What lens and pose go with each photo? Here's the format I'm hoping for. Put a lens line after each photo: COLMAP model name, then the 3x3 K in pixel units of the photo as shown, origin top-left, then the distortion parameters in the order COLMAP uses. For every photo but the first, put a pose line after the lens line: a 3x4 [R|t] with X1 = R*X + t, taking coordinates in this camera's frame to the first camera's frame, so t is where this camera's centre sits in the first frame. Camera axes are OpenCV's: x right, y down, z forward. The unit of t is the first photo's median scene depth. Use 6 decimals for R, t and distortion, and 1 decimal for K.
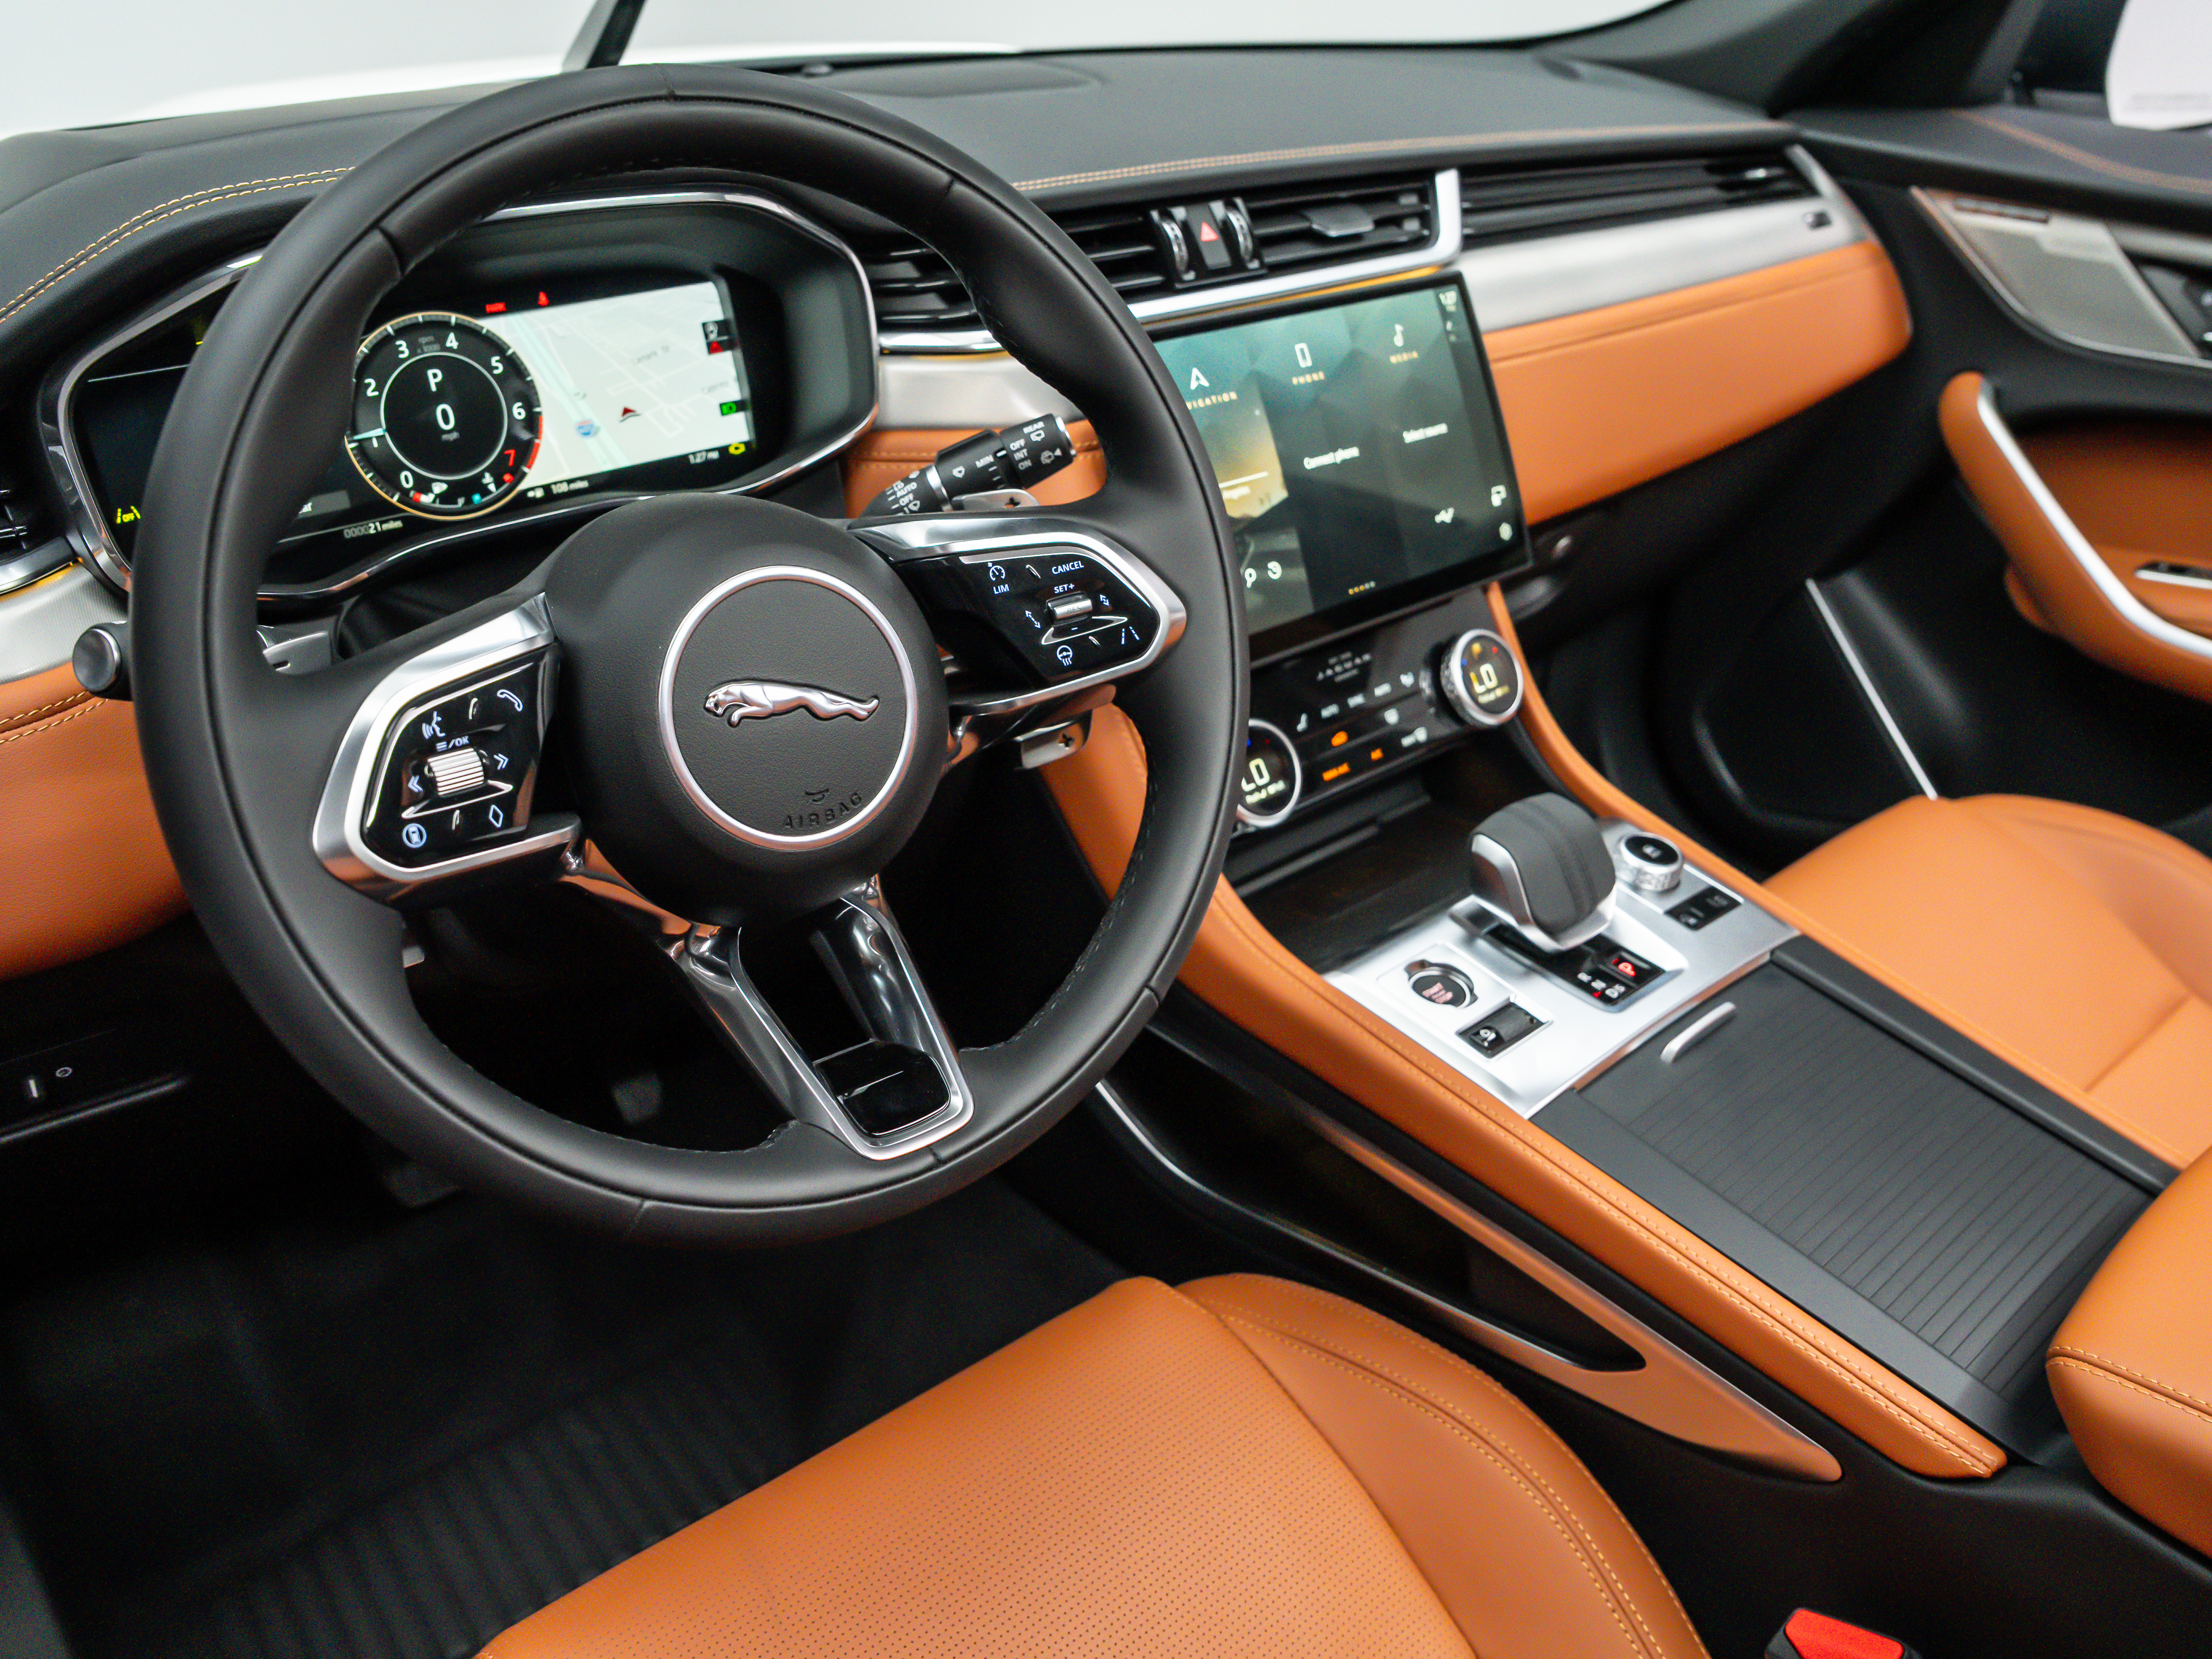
lens RADIAL K [[1697.1, 0, 1106.0], [0, 1697.1, 829.5], [0, 0, 1]] dist [-0.130819, 0.101146]
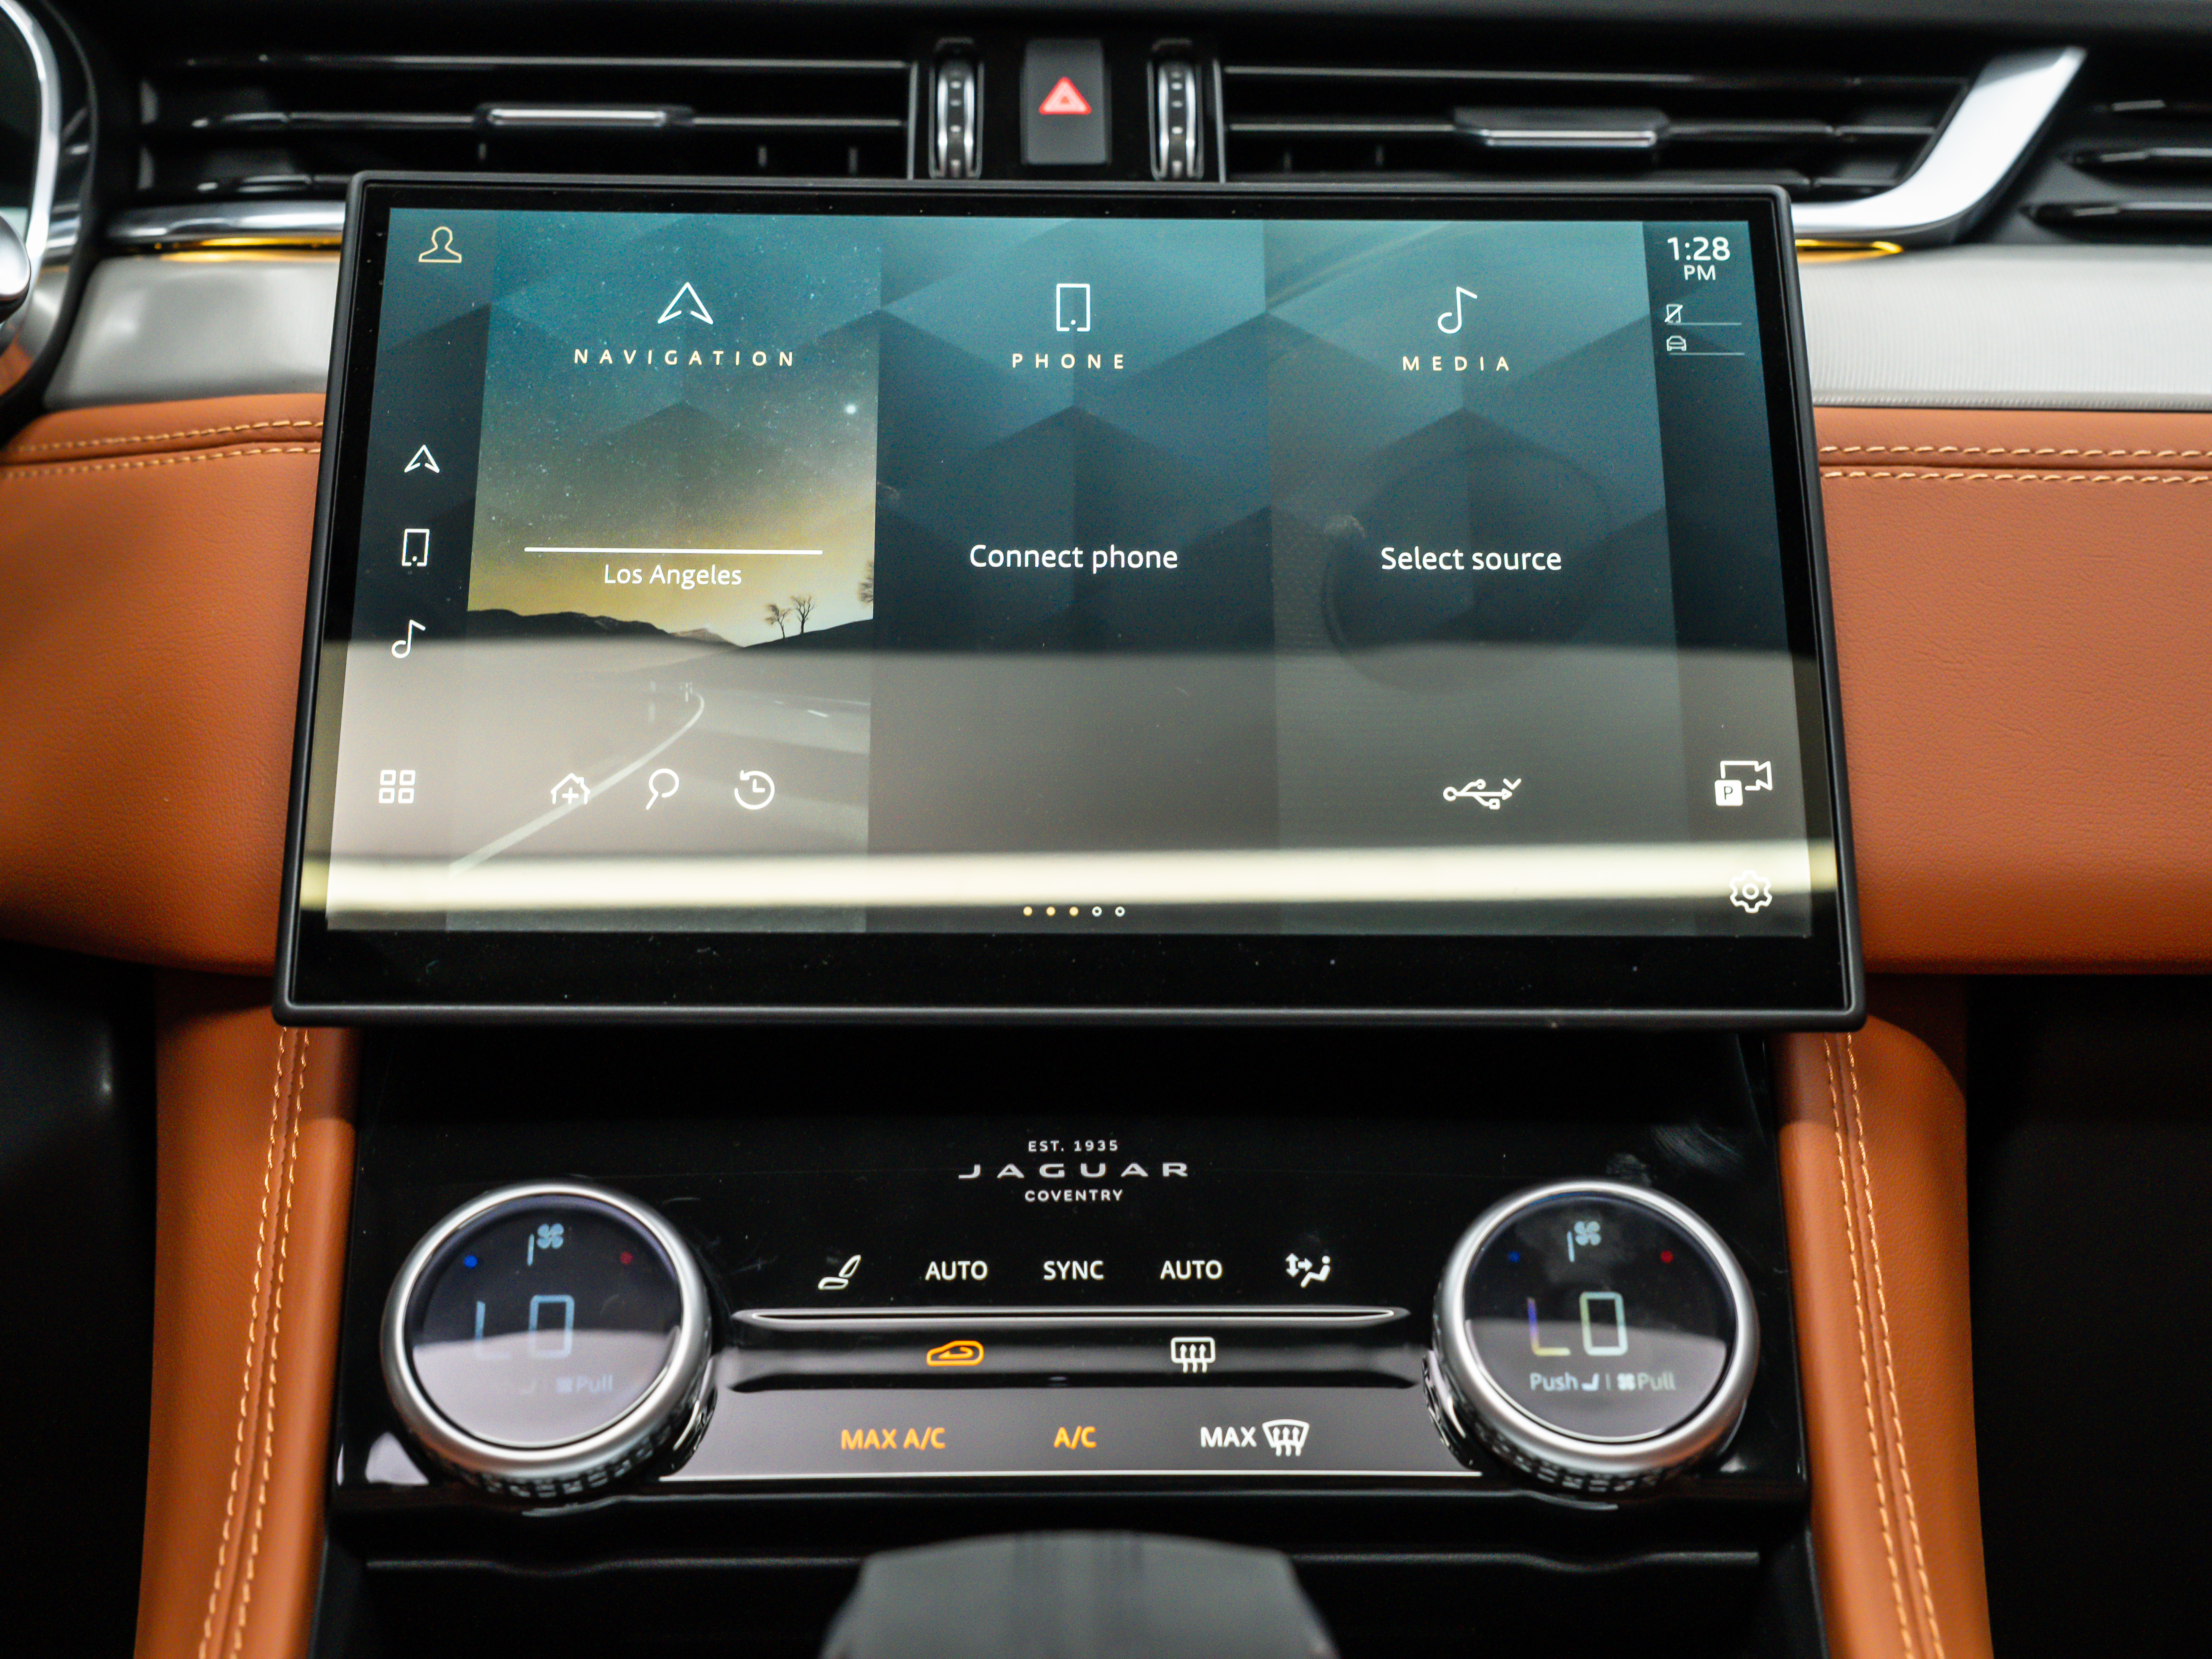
lens RADIAL K [[3255.8, 0, 1106.0], [0, 3255.8, 829.5], [0, 0, 1]] dist [0.110476, 0.059440]
pose [[0.784406, 0.035705, -0.619219, 0.639887], [-0.309393, 0.887792, -0.340737, 0.073581], [0.537572, 0.458858, 0.707436, 0.600250]]
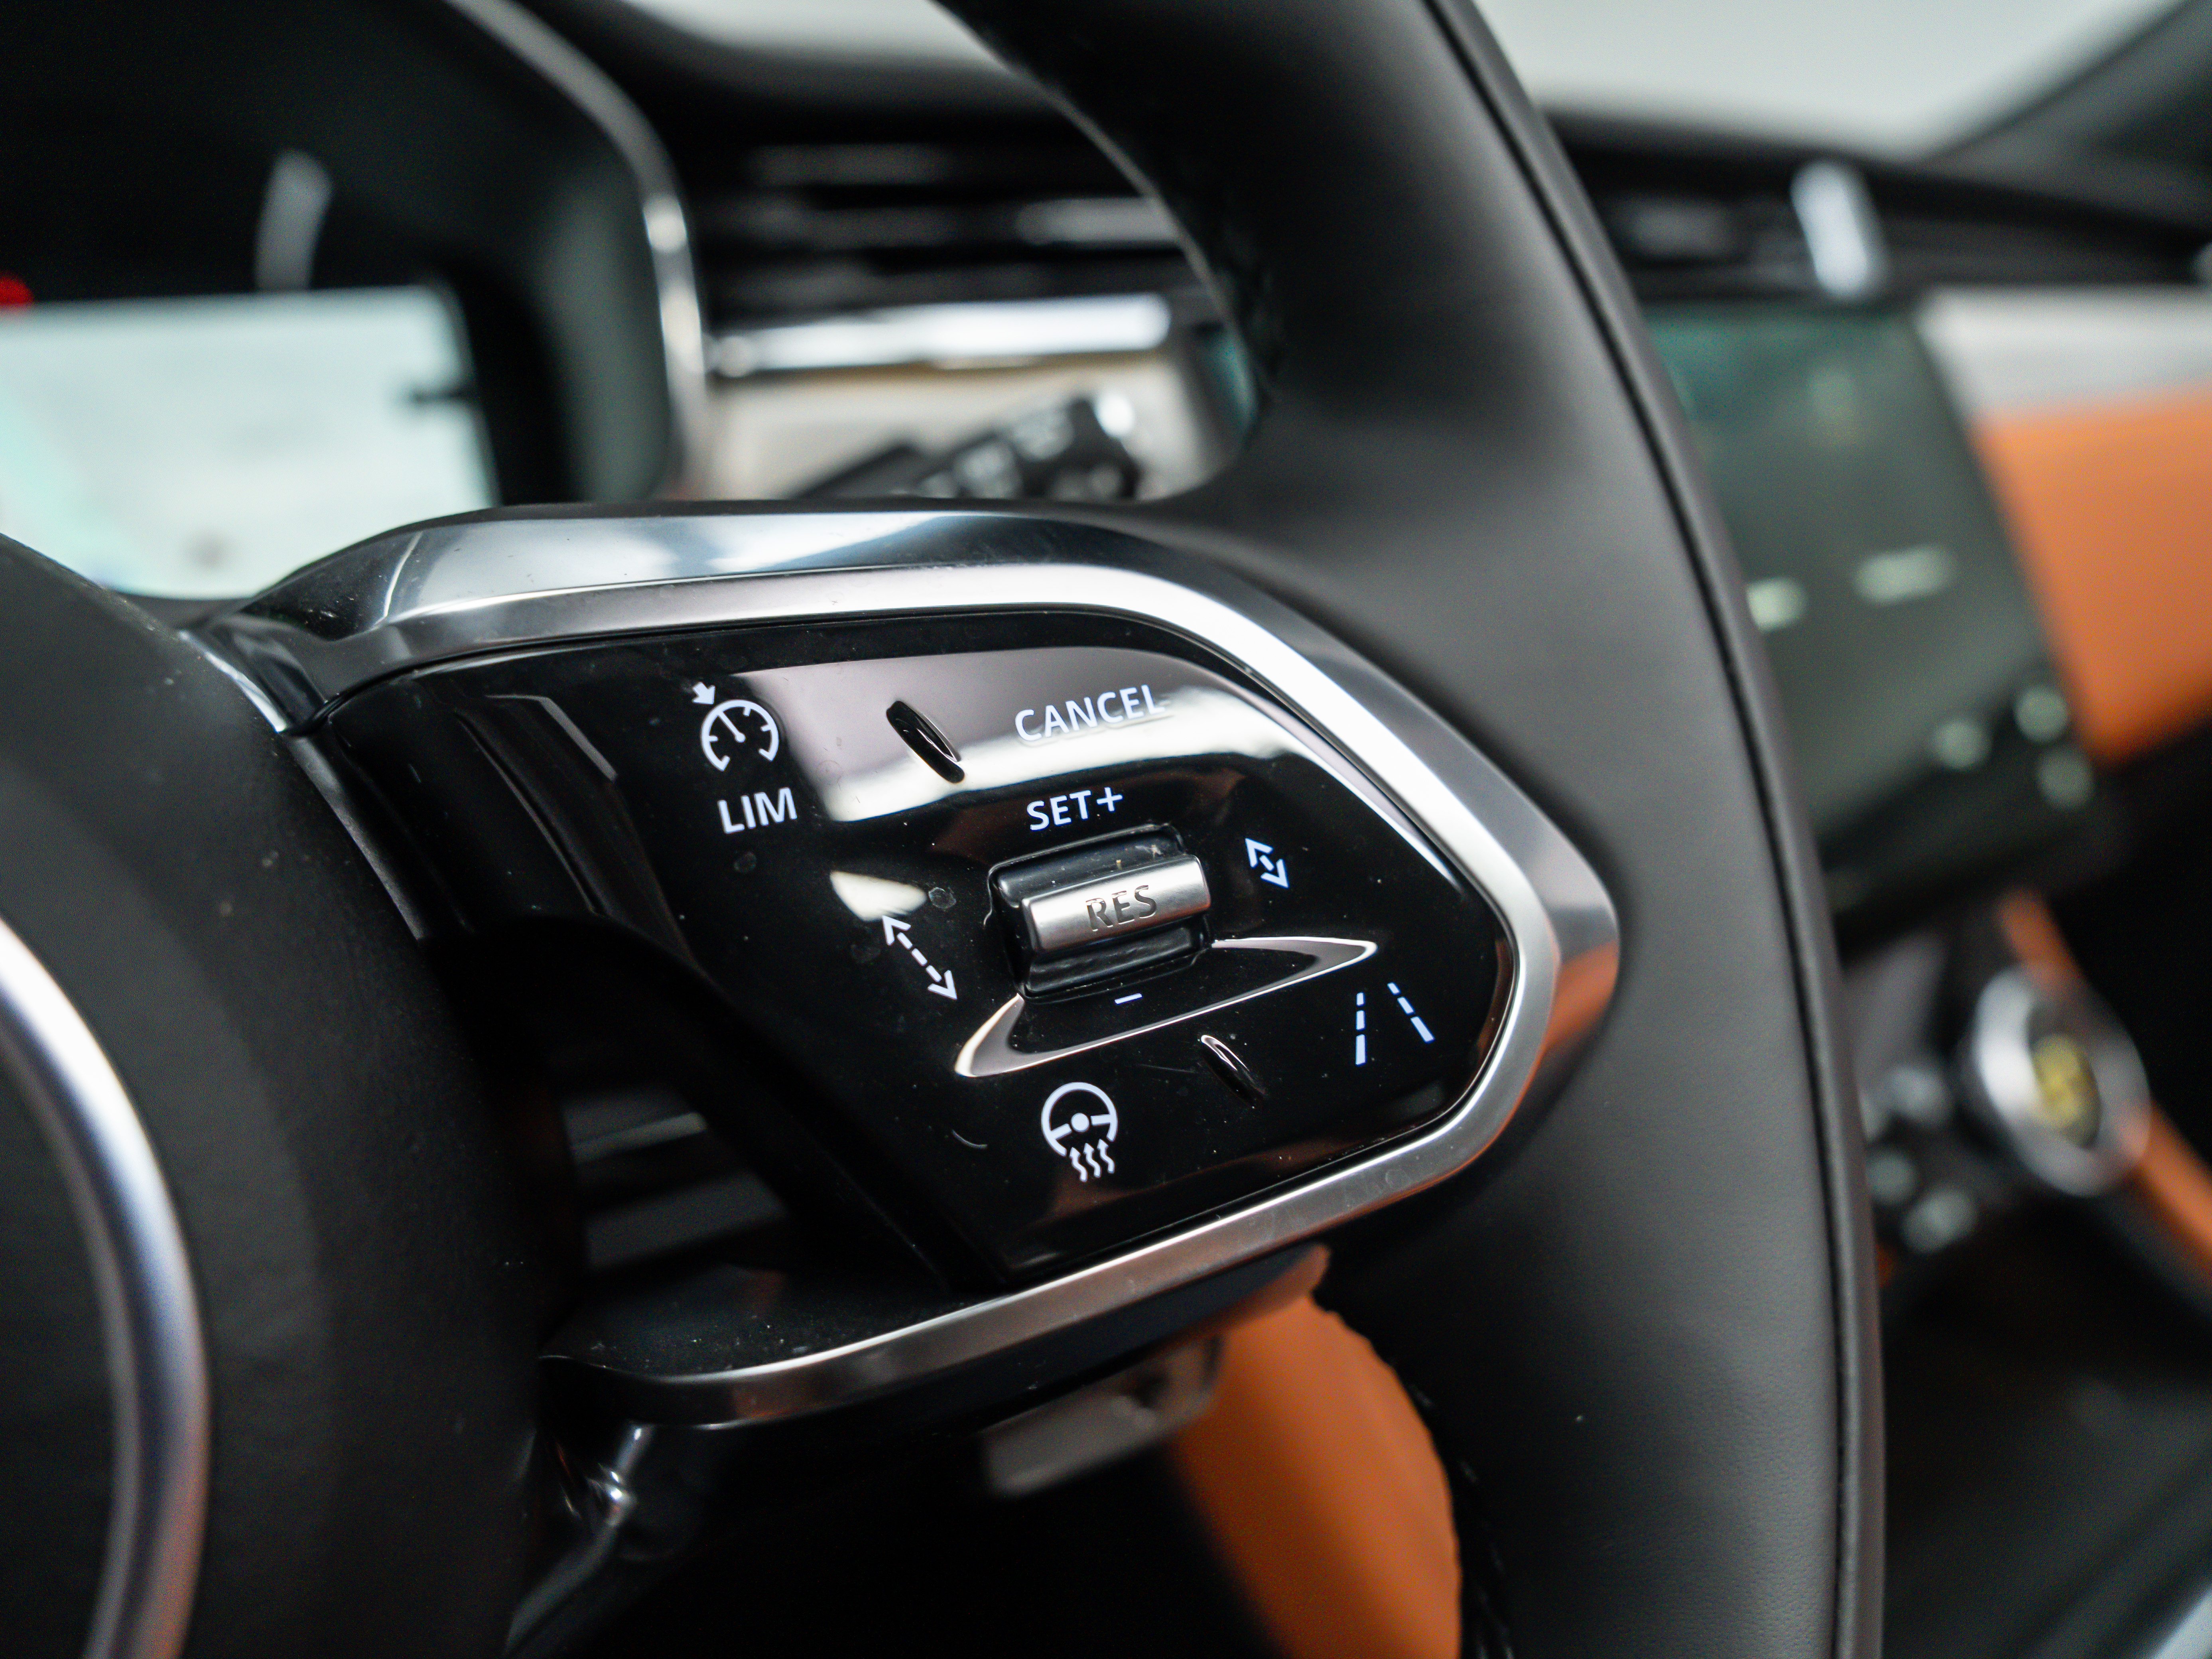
lens RADIAL K [[1697.1, 0, 1106.0], [0, 1697.1, 829.5], [0, 0, 1]] dist [-0.130819, 0.101146]
pose [[0.996057, -0.037957, -0.080190, -0.003095], [0.019608, 0.975689, -0.218279, -0.074670], [0.086526, 0.215846, 0.972586, 0.633674]]
